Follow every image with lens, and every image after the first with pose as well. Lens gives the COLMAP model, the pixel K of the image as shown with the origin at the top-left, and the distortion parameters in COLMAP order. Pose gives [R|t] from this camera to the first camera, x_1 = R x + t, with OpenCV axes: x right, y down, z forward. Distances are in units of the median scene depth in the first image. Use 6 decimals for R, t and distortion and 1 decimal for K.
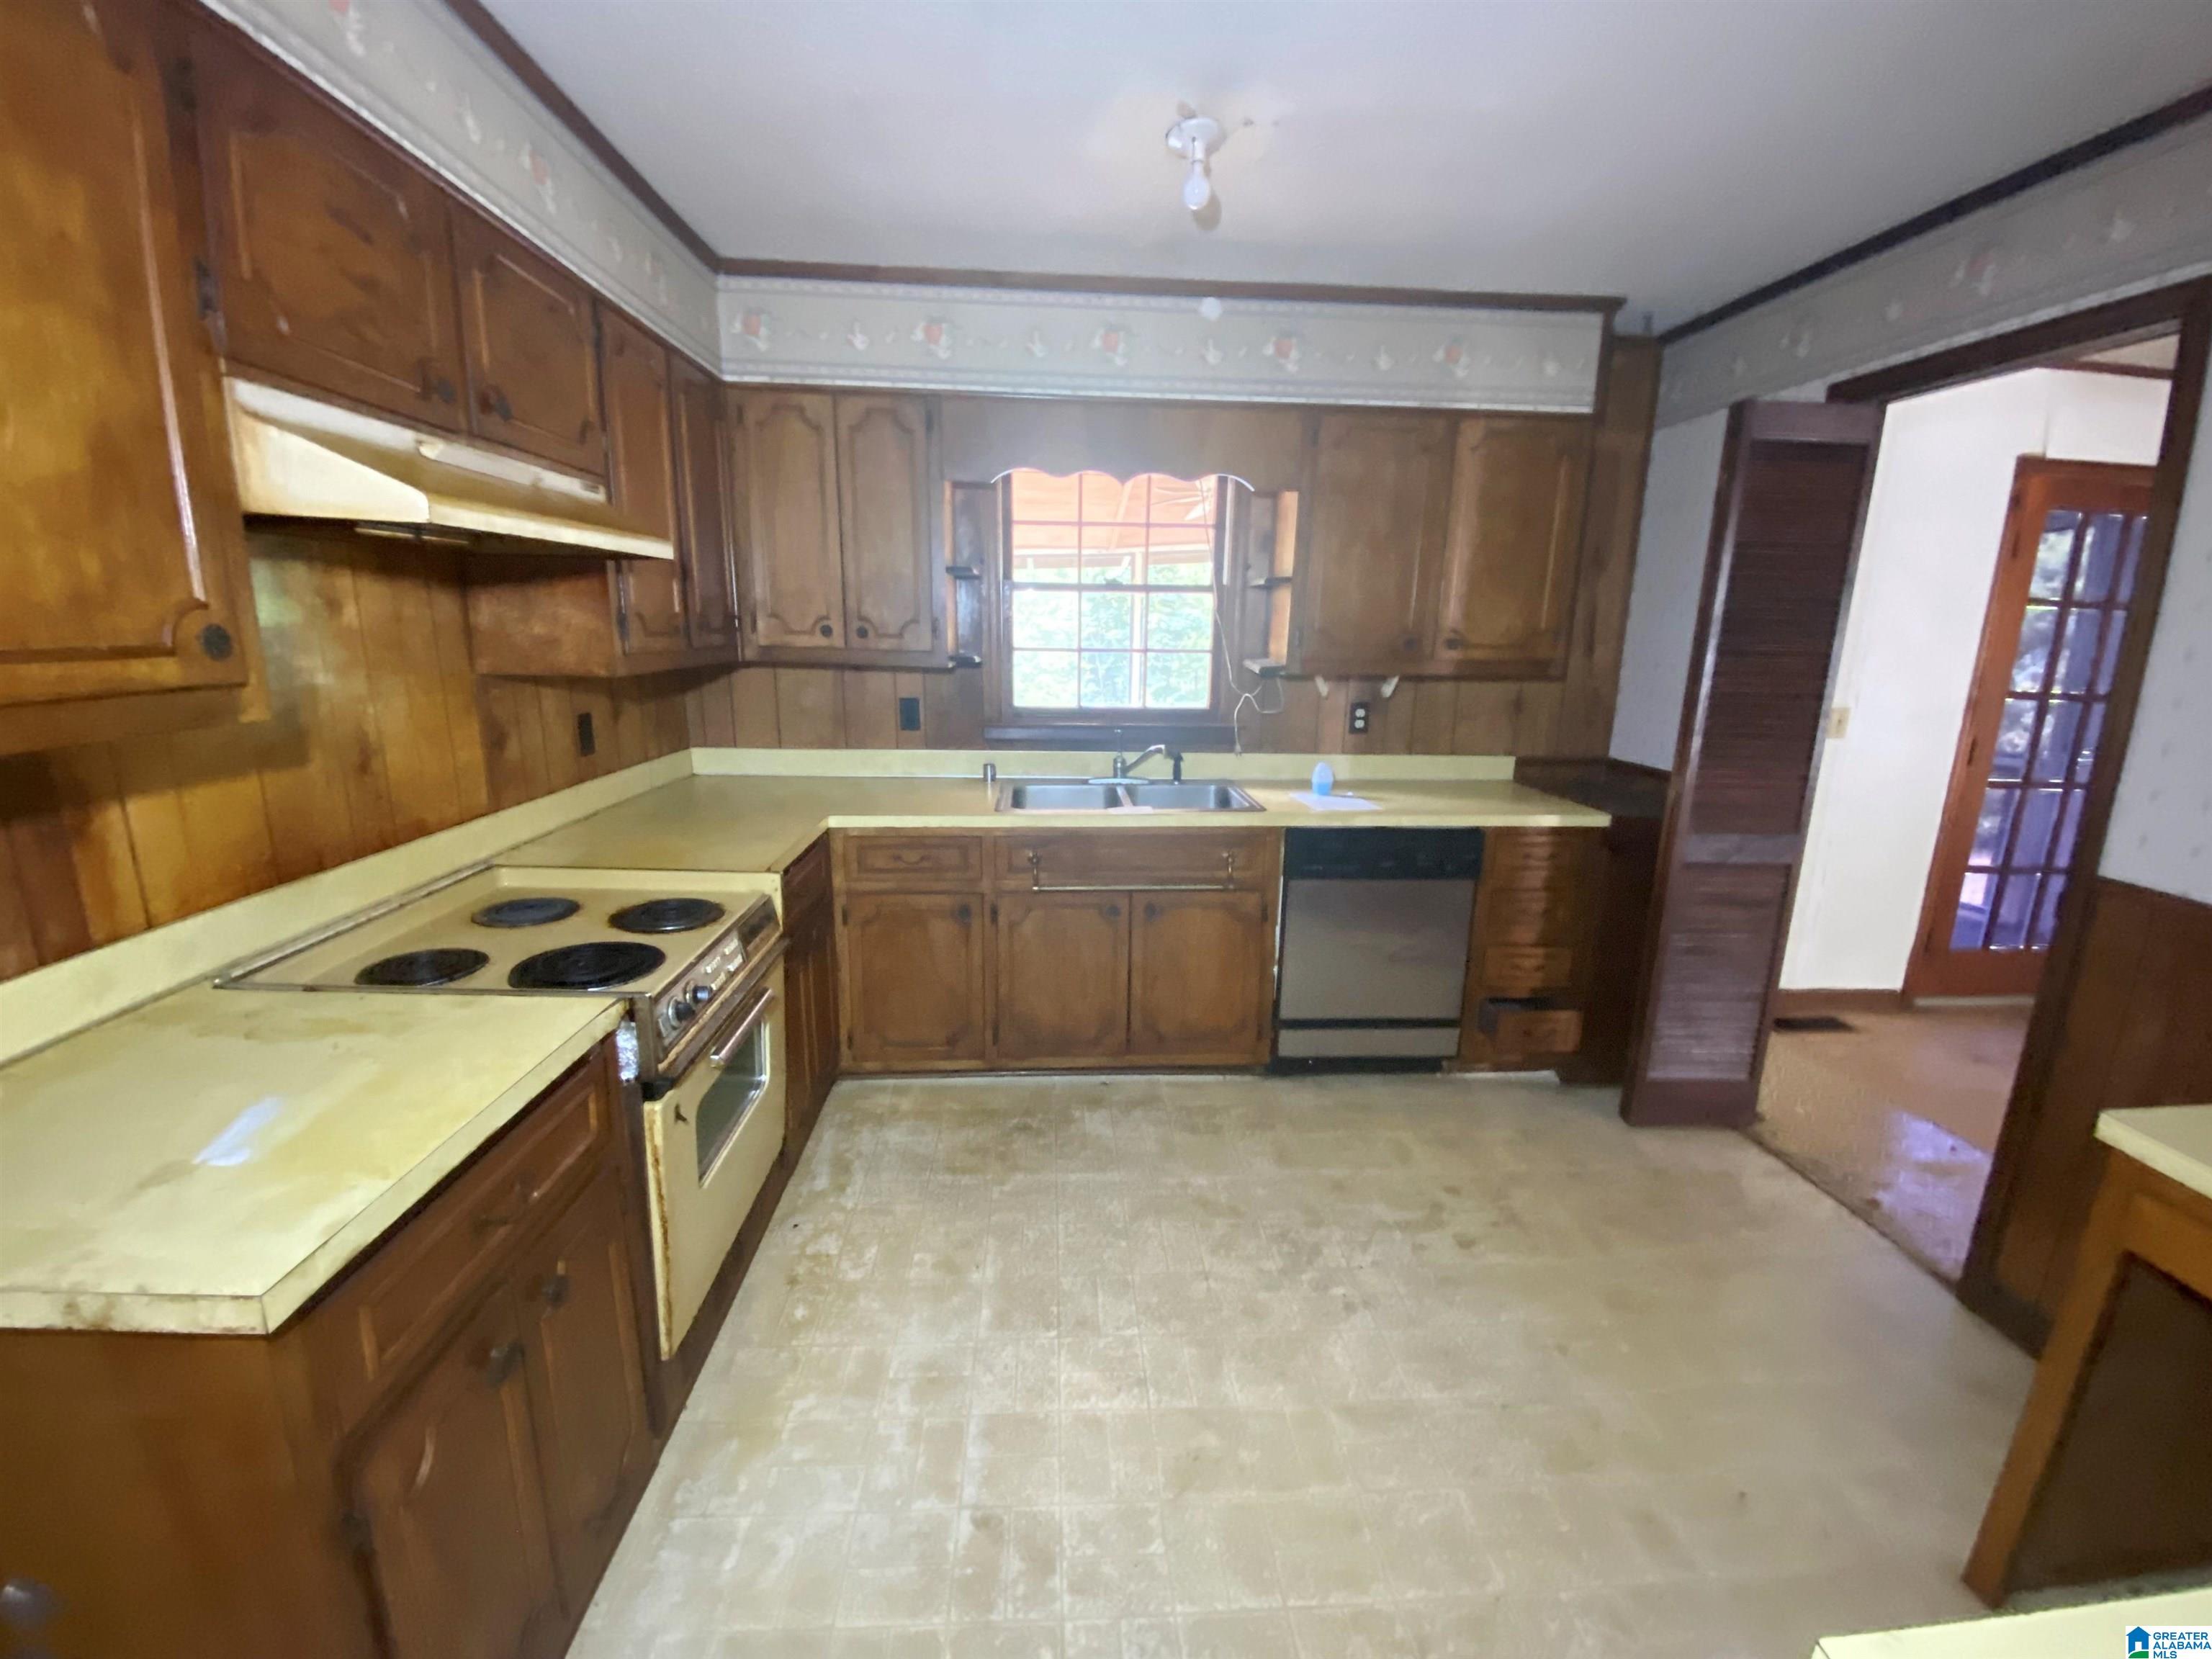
lens RADIAL K [[894.5, 0, 1099.6], [0, 894.5, 832.5], [0, 0, 1]] dist [-0.010754, -0.011959]
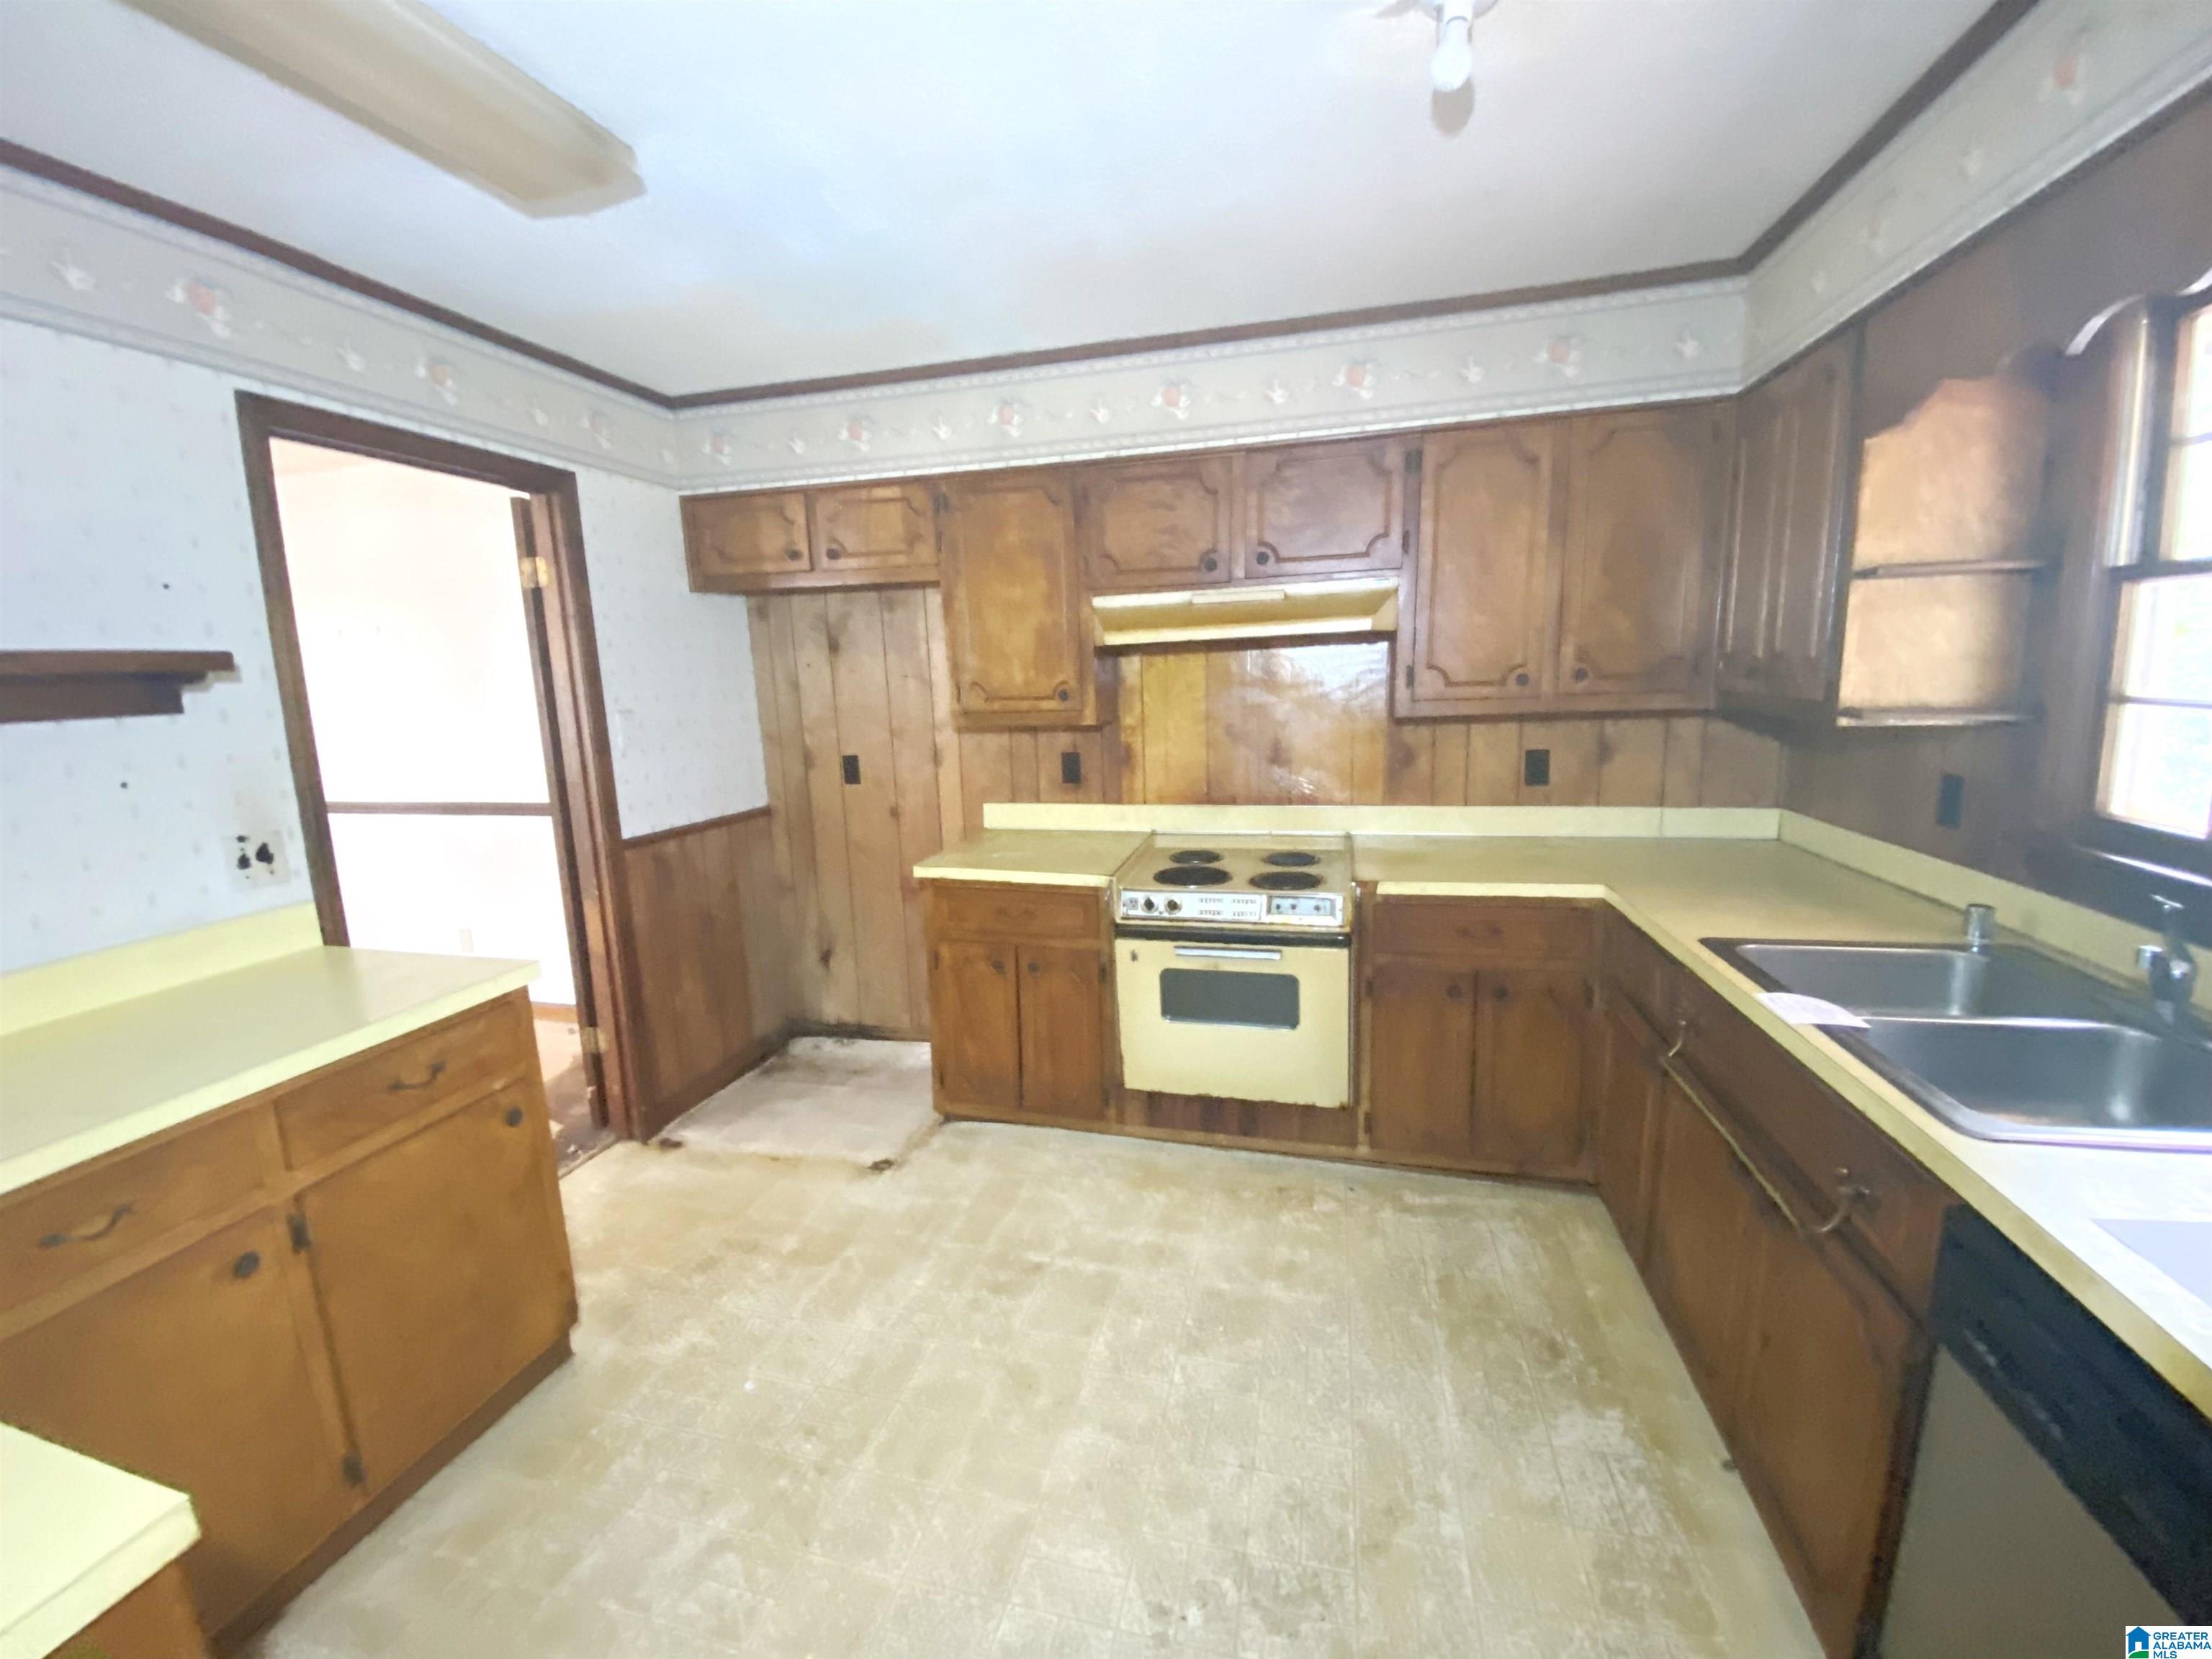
lens RADIAL K [[894.3, 0, 1091.1], [0, 894.3, 821.7], [0, 0, 1]] dist [0.038411, -0.031325]
pose [[-0.304906, 0.159083, -0.939002, 1.075703], [-0.184227, 0.957476, 0.222034, -0.295803], [0.934394, 0.240689, -0.262633, 1.183761]]
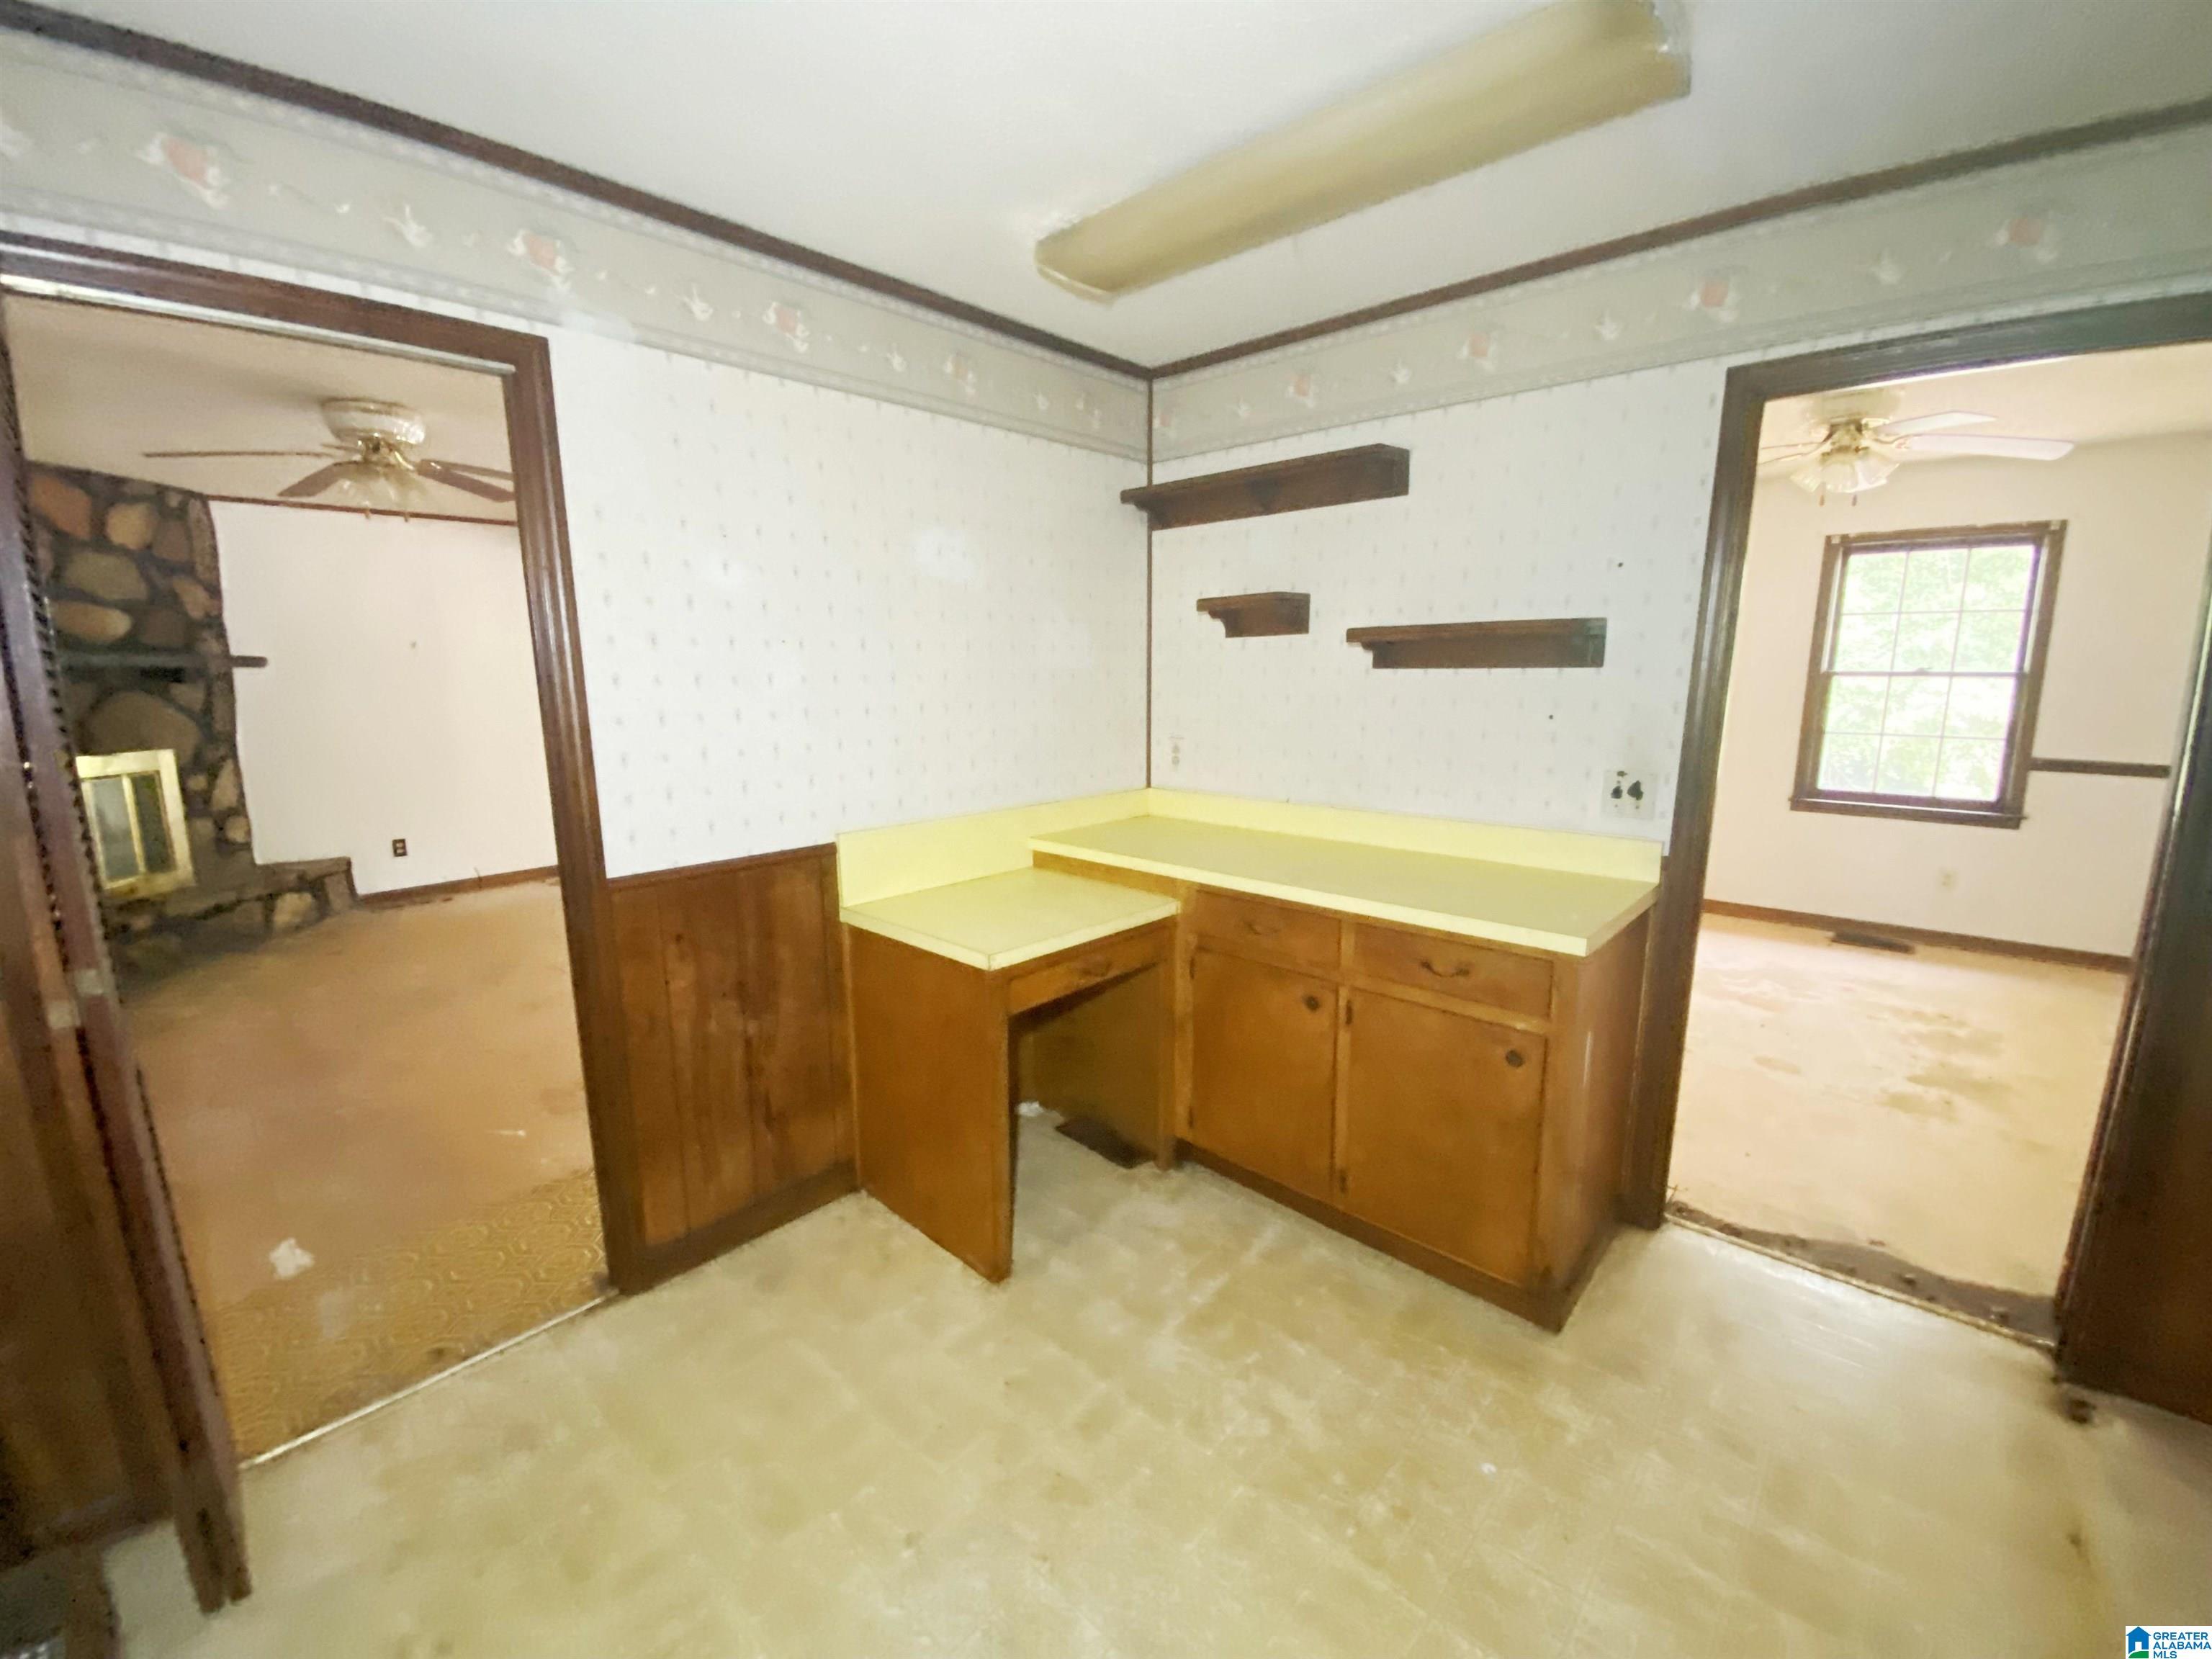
lens RADIAL K [[894.3, 0, 1091.1], [0, 894.3, 821.7], [0, 0, 1]] dist [0.038411, -0.031325]
pose [[-0.708920, -0.128736, 0.693440, -0.103210], [0.157130, 0.929661, 0.333227, -0.342257], [-0.687563, 0.345191, -0.638828, 1.350059]]
